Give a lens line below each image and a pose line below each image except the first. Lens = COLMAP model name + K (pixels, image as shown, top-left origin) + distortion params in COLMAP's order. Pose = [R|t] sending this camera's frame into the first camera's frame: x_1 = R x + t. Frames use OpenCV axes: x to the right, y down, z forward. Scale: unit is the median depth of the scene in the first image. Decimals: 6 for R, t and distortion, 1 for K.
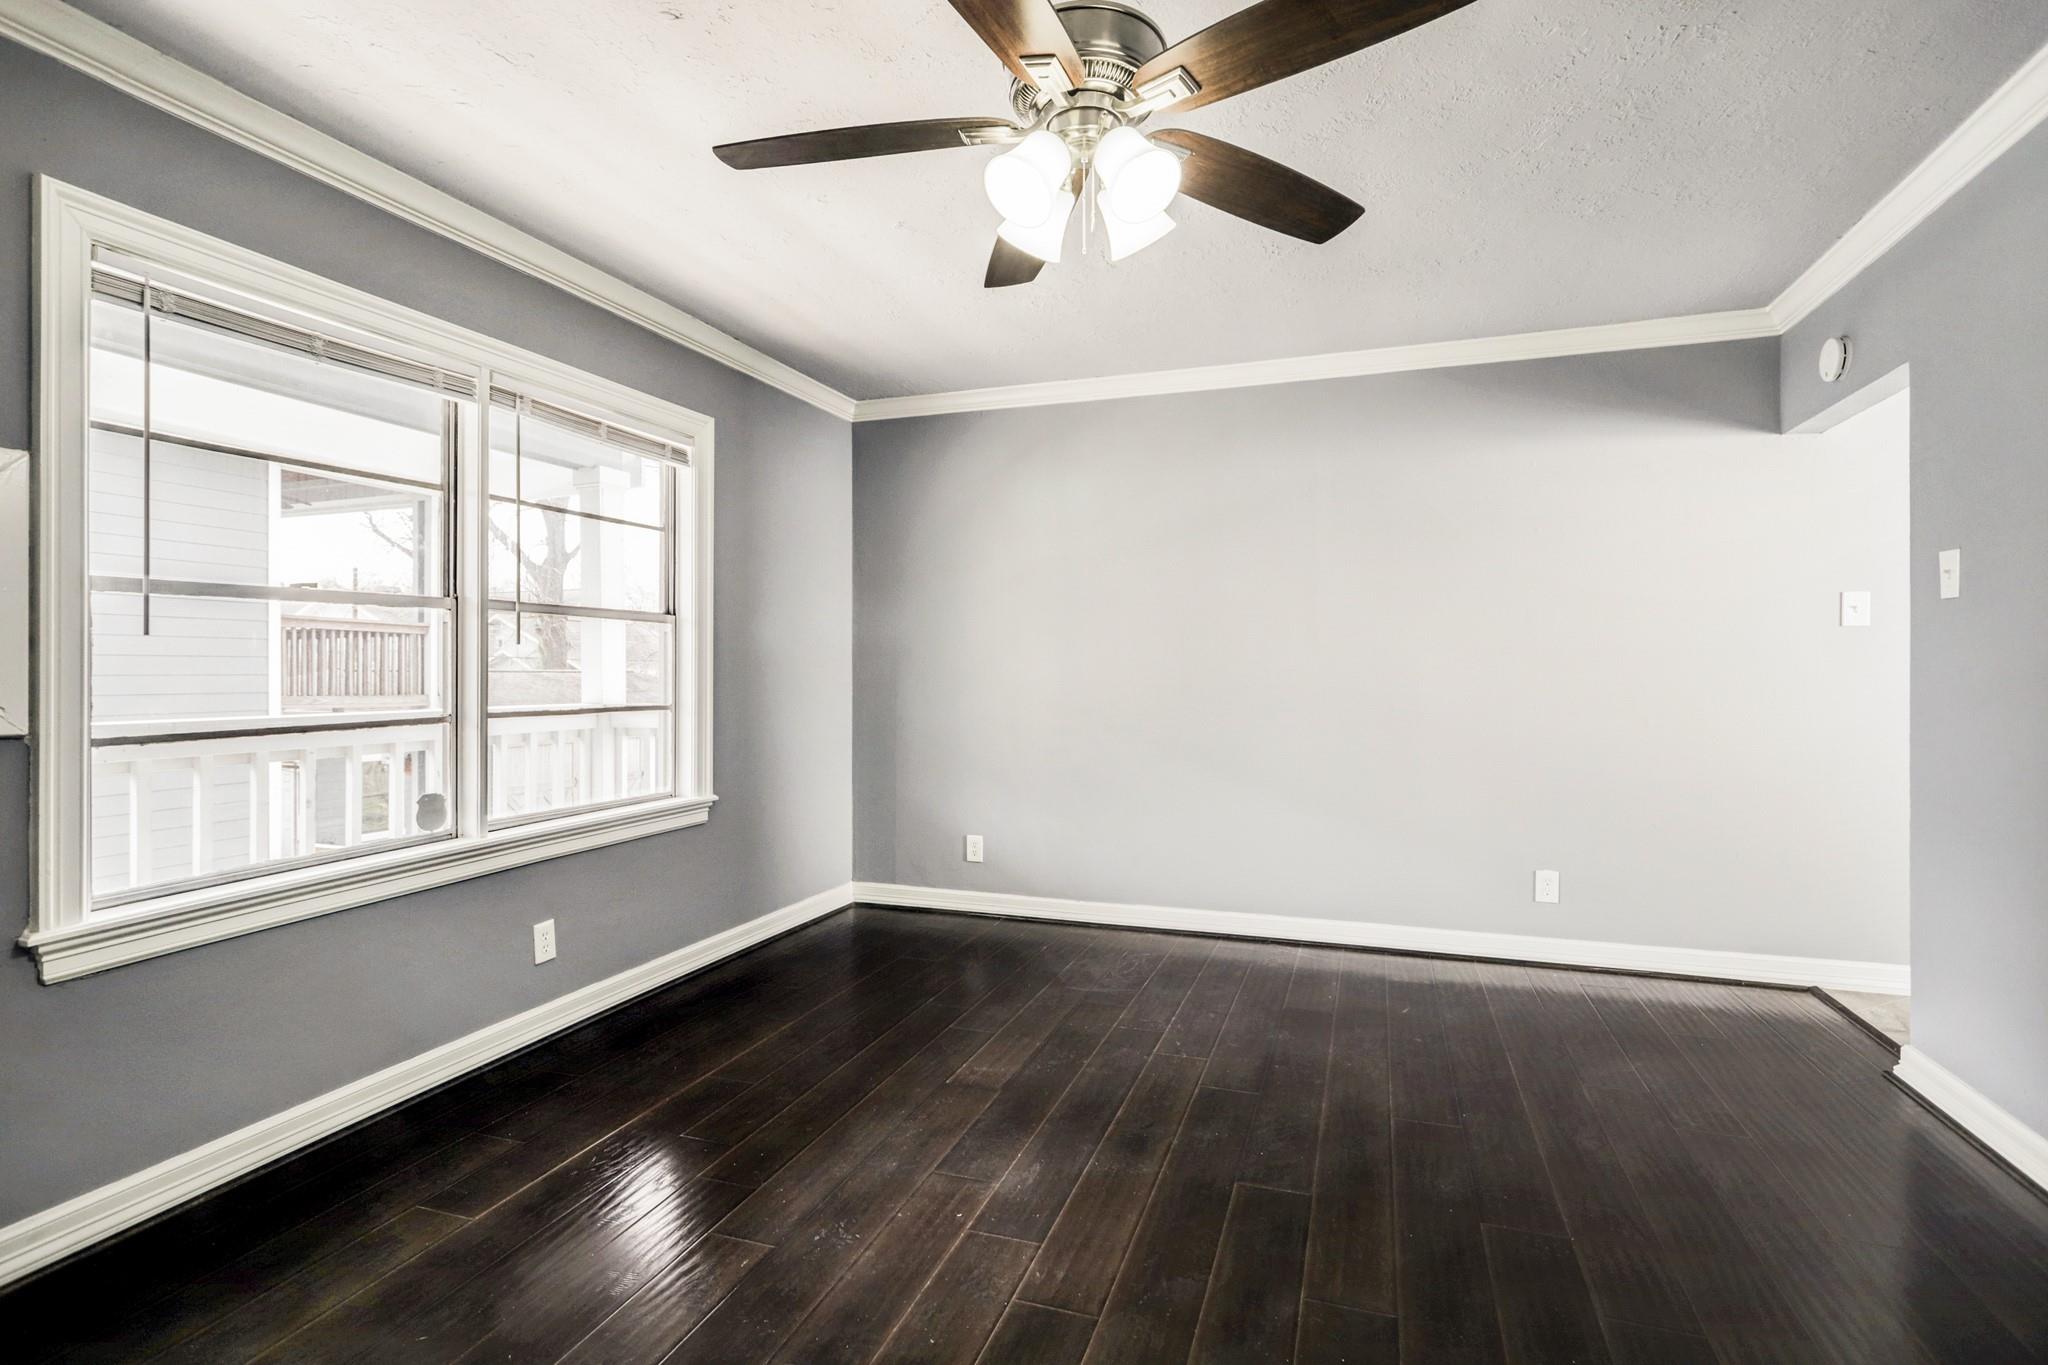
lens RADIAL K [[984.5, 0, 1033.3], [0, 984.5, 676.8], [0, 0, 1]] dist [-0.006232, -0.000856]
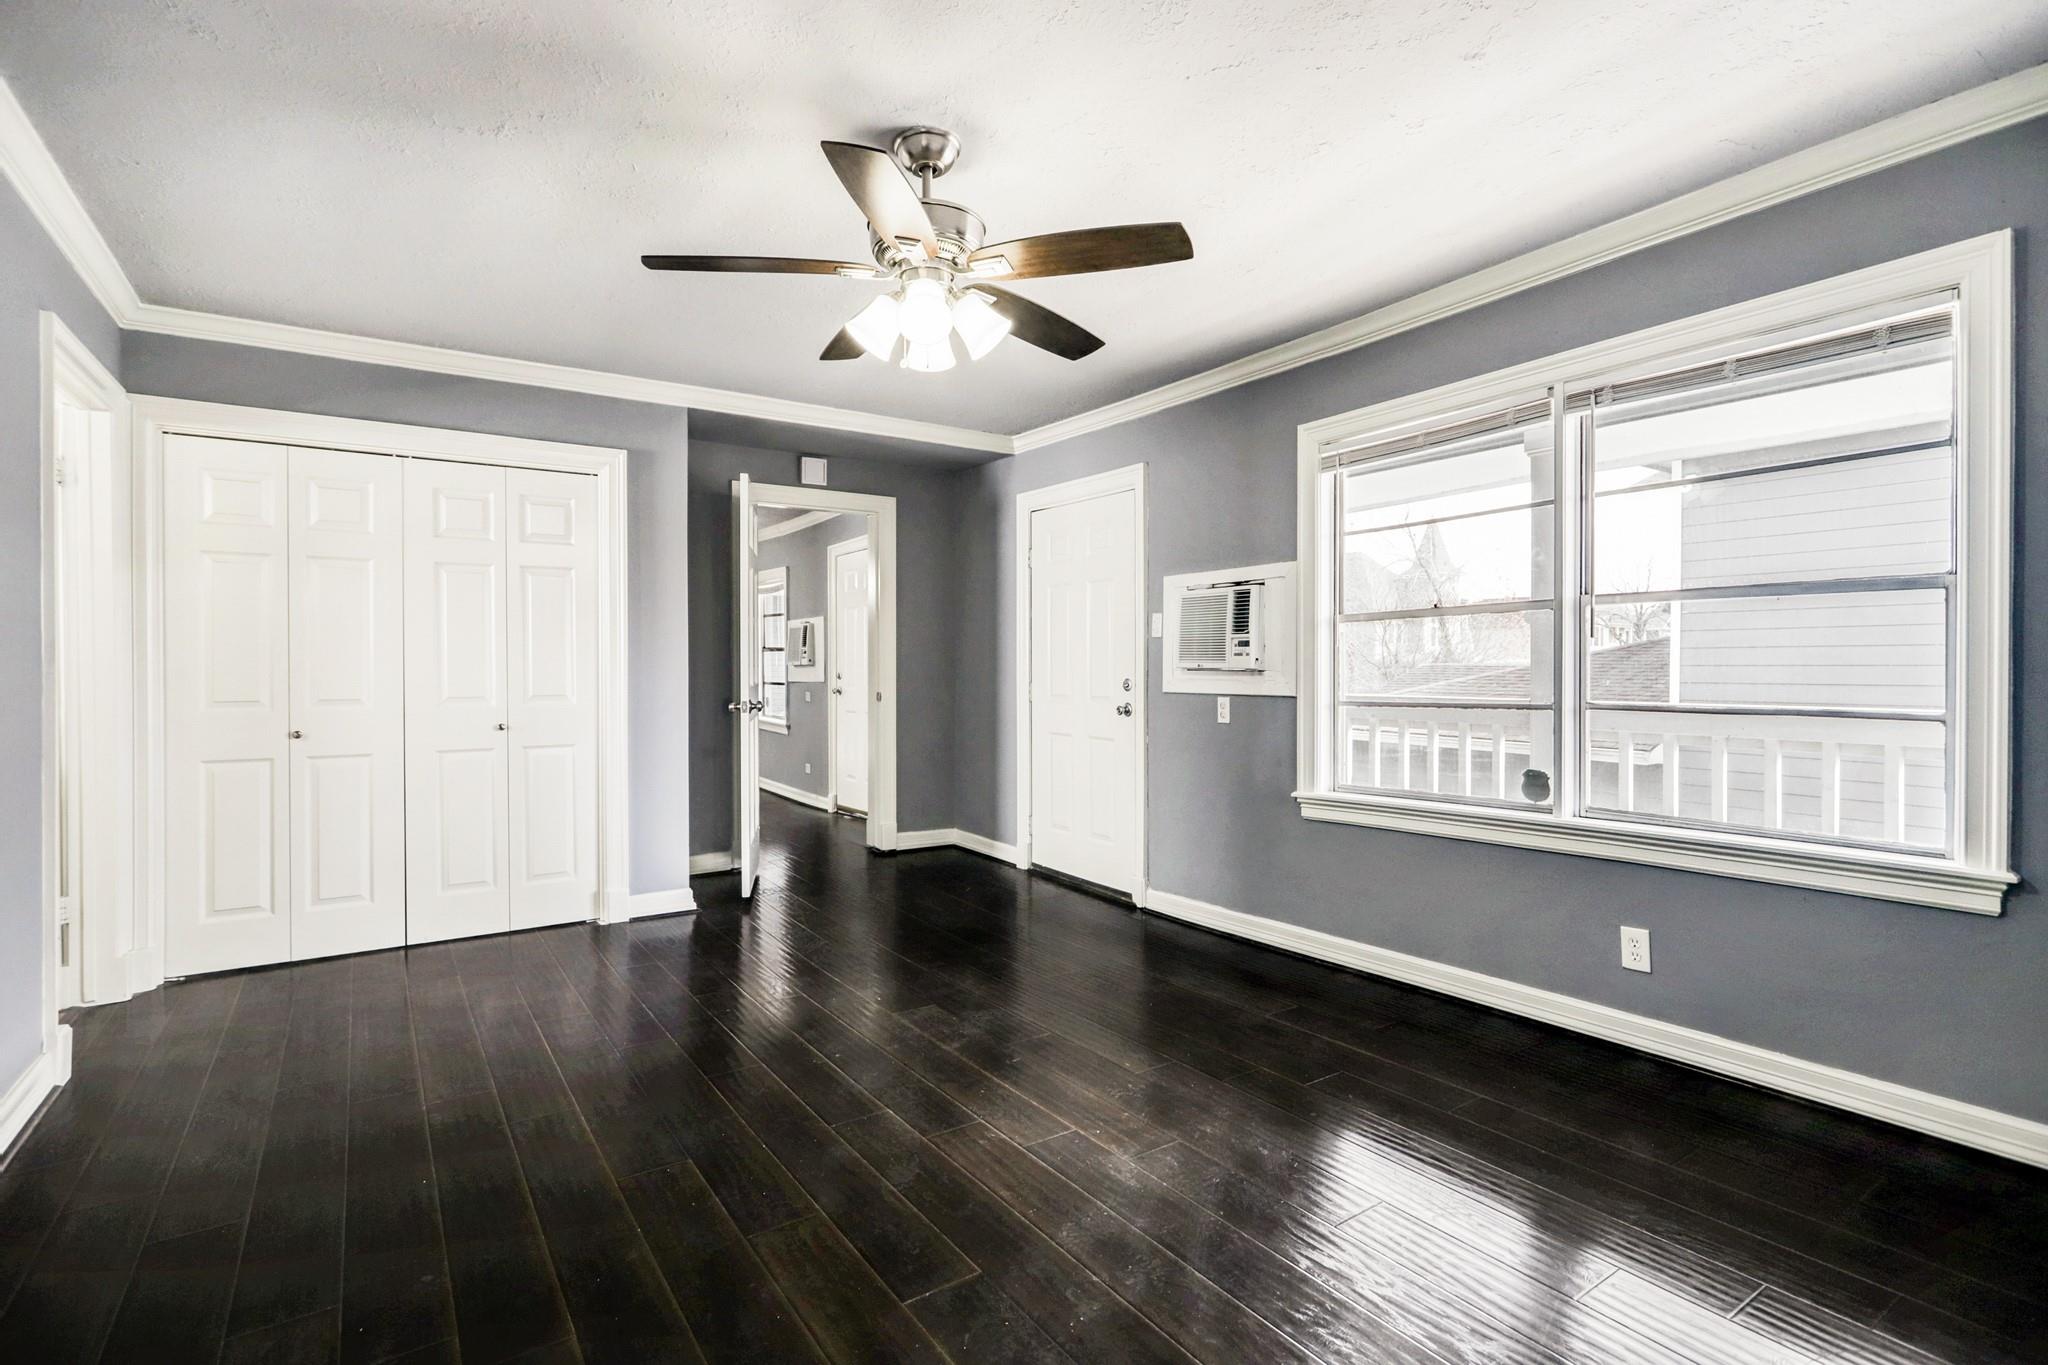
lens RADIAL K [[984.5, 0, 1029.7], [0, 984.5, 676.6], [0, 0, 1]] dist [-0.006232, -0.000856]
pose [[-0.596752, 0.013794, -0.802307, 0.698594], [0.003412, 0.999887, 0.014654, -0.011118], [0.802419, 0.006007, -0.596731, 1.253372]]
